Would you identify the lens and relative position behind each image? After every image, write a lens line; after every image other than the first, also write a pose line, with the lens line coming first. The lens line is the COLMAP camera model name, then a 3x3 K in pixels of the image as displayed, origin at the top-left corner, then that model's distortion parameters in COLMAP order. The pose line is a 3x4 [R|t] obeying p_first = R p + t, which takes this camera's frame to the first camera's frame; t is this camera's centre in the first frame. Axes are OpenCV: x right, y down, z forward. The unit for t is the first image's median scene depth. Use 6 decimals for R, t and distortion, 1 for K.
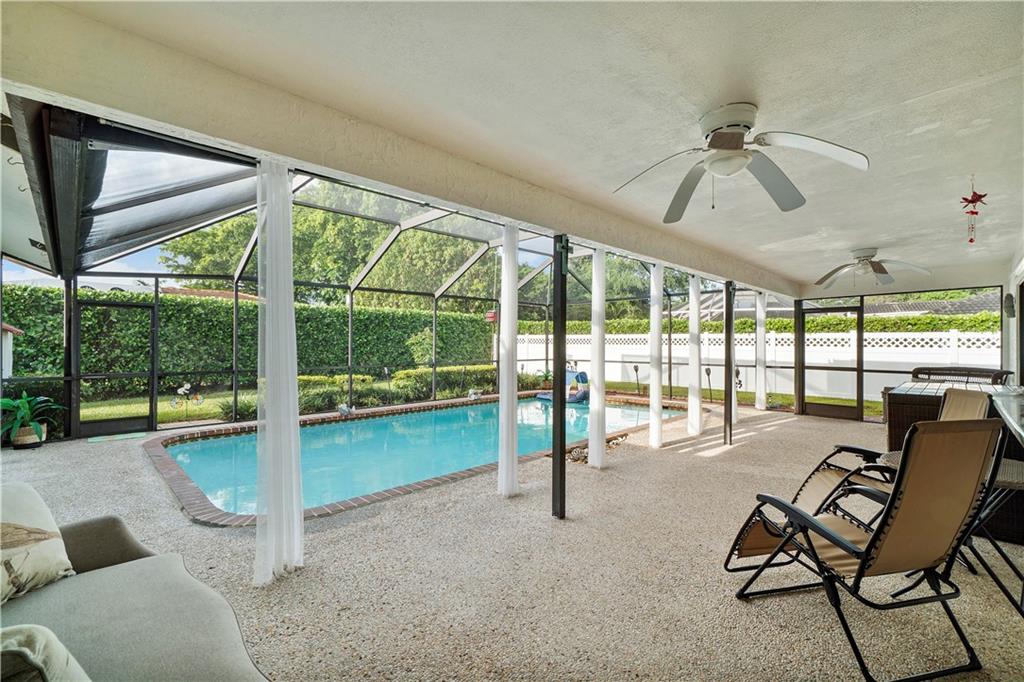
lens RADIAL K [[442.6, 0, 510.5], [0, 442.6, 342.2], [0, 0, 1]] dist [-0.005279, 0.001746]
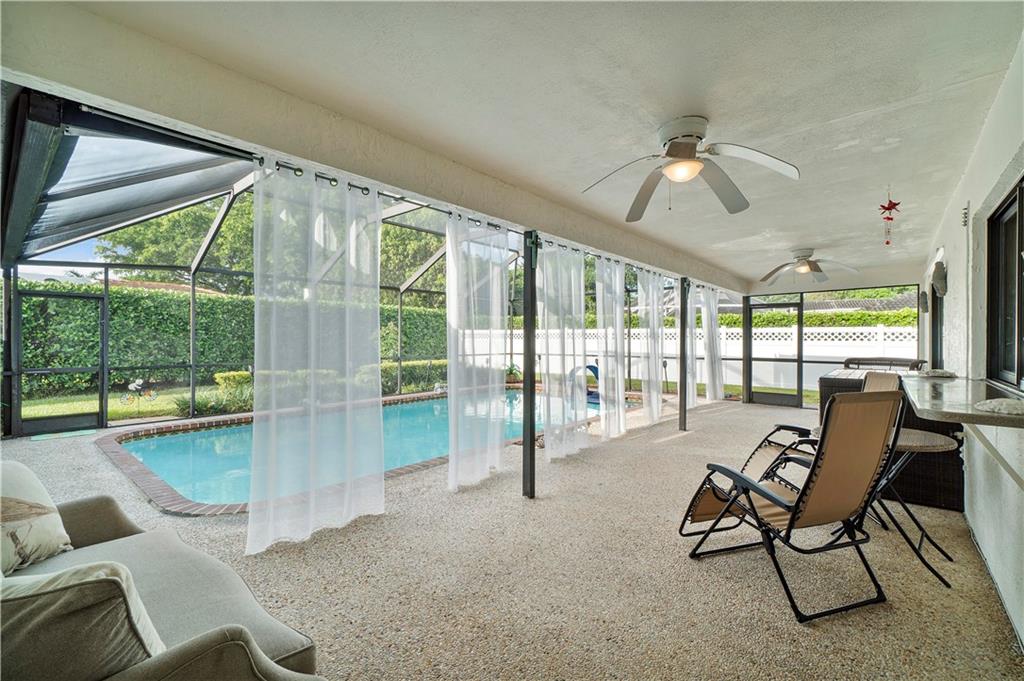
lens RADIAL K [[442.6, 0, 510.4], [0, 442.6, 340.6], [0, 0, 1]] dist [-0.005279, 0.001746]
pose [[0.996399, -0.000716, 0.084787, -0.019071], [0.000291, 0.999987, 0.005019, 0.011440], [-0.084789, -0.004976, 0.996386, -0.040424]]
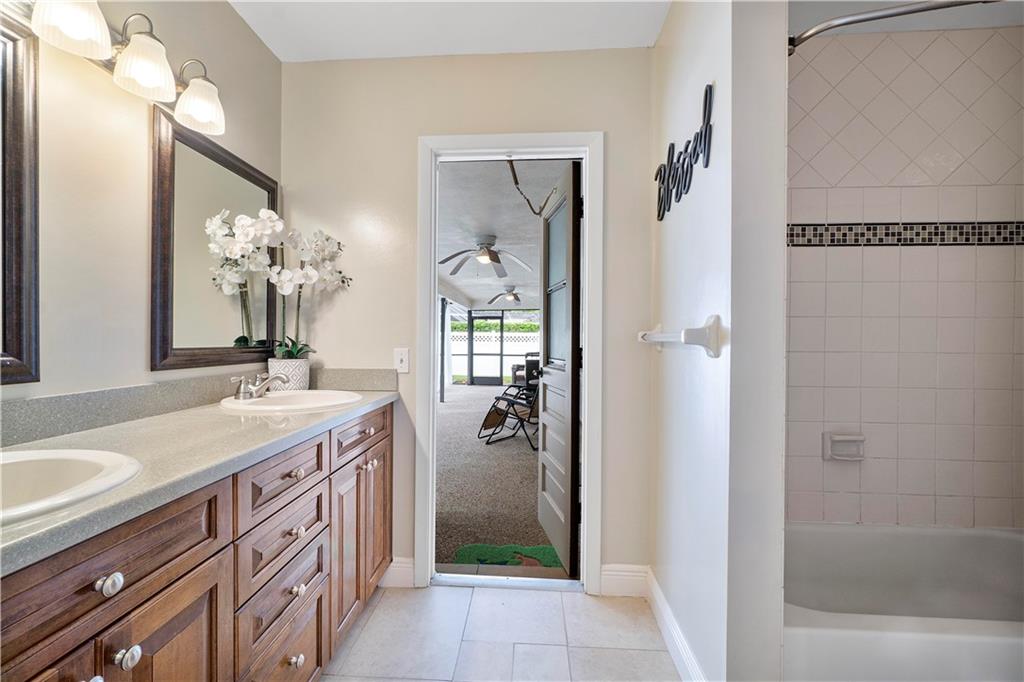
lens RADIAL K [[442.6, 0, 505.9], [0, 442.6, 342.7], [0, 0, 1]] dist [-0.005279, 0.001746]
pose [[0.749868, -0.000993, 0.661587, -0.493012], [-0.002479, 0.999988, 0.004311, 0.016498], [-0.661583, -0.004873, 0.749856, -0.422206]]
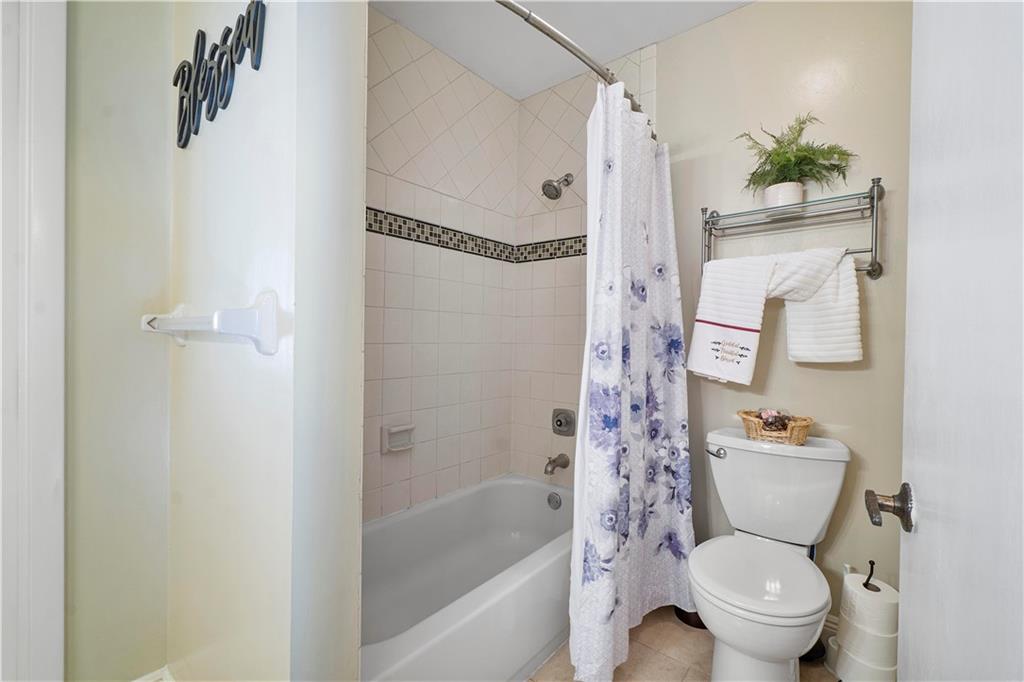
lens RADIAL K [[442.6, 0, 507.7], [0, 442.6, 340.2], [0, 0, 1]] dist [-0.005279, 0.001746]
pose [[-0.097200, -0.009409, 0.995220, -0.405822], [-0.008960, 0.999923, 0.008578, 0.018512], [-0.995225, -0.008083, -0.097276, -0.382628]]
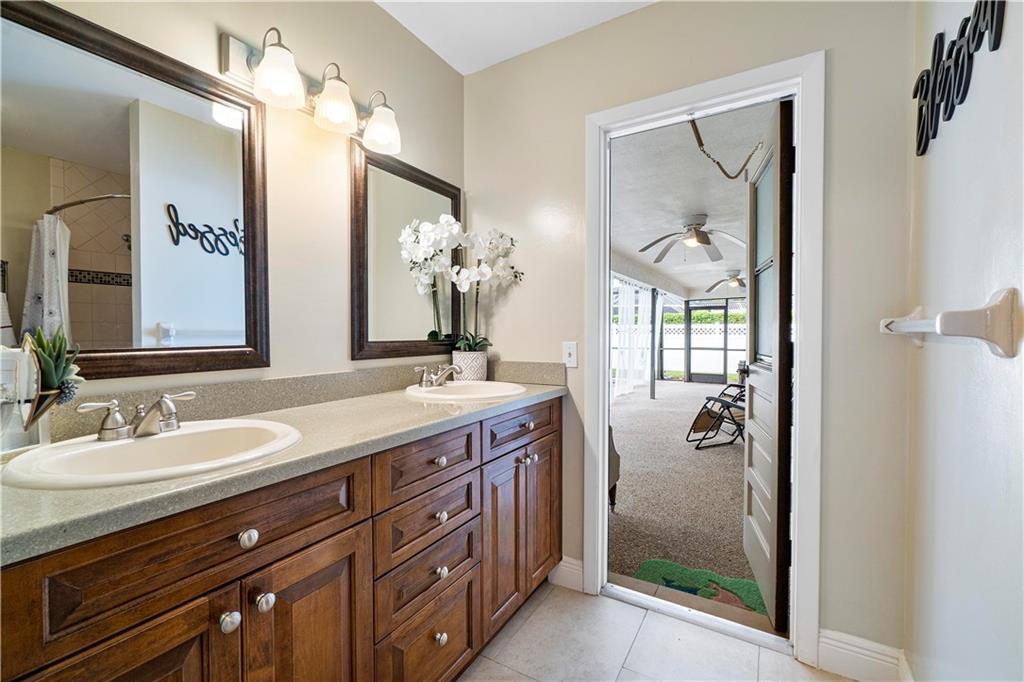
lens RADIAL K [[442.6, 0, 506.1], [0, 442.6, 341.9], [0, 0, 1]] dist [-0.005279, 0.001746]
pose [[0.971796, -0.007970, 0.235689, -0.437676], [0.004079, 0.999847, 0.016992, 0.017015], [-0.235788, -0.015552, 0.971680, -0.419832]]
